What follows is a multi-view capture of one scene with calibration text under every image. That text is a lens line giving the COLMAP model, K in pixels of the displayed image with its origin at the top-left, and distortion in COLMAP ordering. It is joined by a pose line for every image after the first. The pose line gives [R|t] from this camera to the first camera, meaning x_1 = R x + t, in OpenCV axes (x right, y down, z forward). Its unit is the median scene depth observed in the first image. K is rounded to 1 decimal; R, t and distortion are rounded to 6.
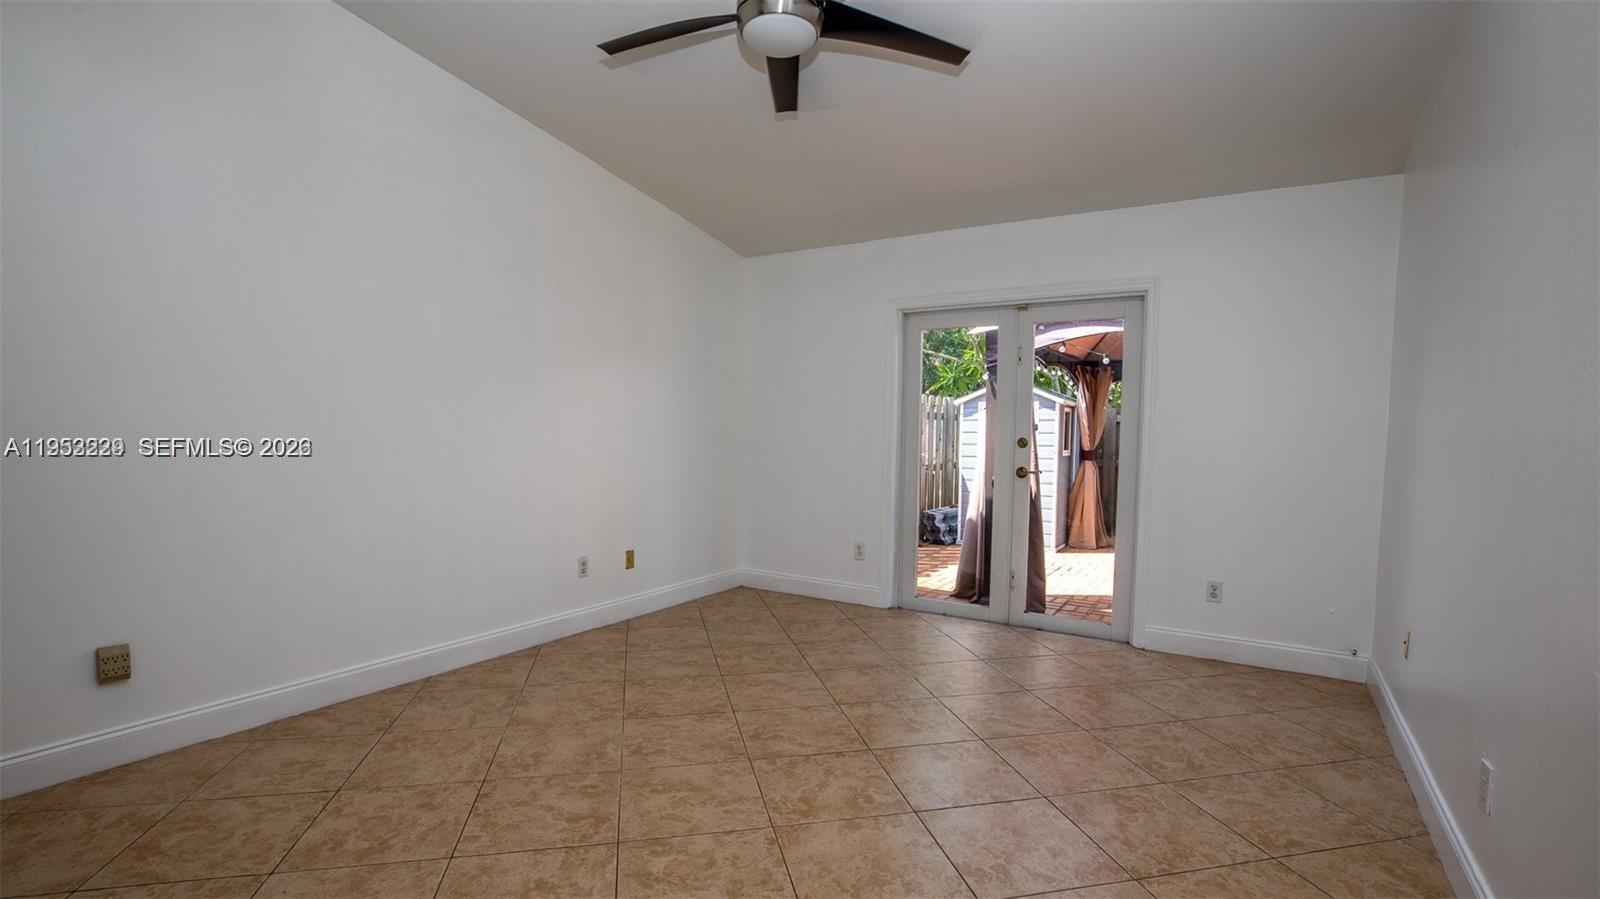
lens RADIAL K [[736.3, 0, 792.4], [0, 736.3, 453.3], [0, 0, 1]] dist [-0.040115, 0.010169]
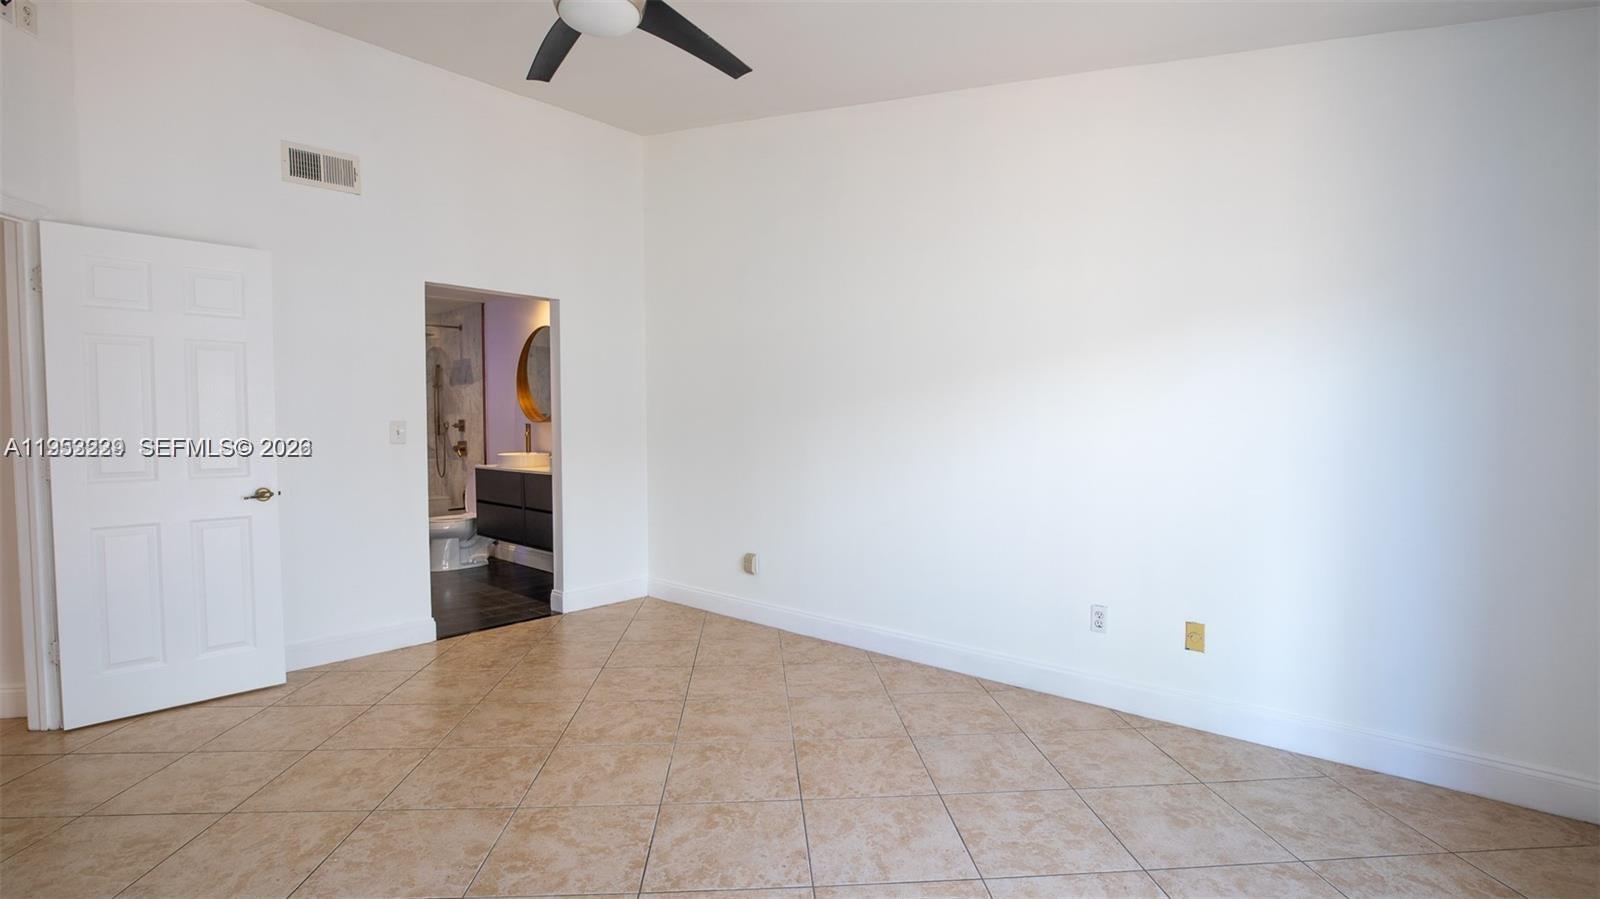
lens RADIAL K [[736.3, 0, 790.8], [0, 736.3, 449.7], [0, 0, 1]] dist [-0.040115, 0.010169]
pose [[-0.152912, 0.021913, -0.987997, 0.621915], [-0.036845, 0.998933, 0.027858, -0.031892], [0.987553, 0.040662, -0.151942, 1.014011]]
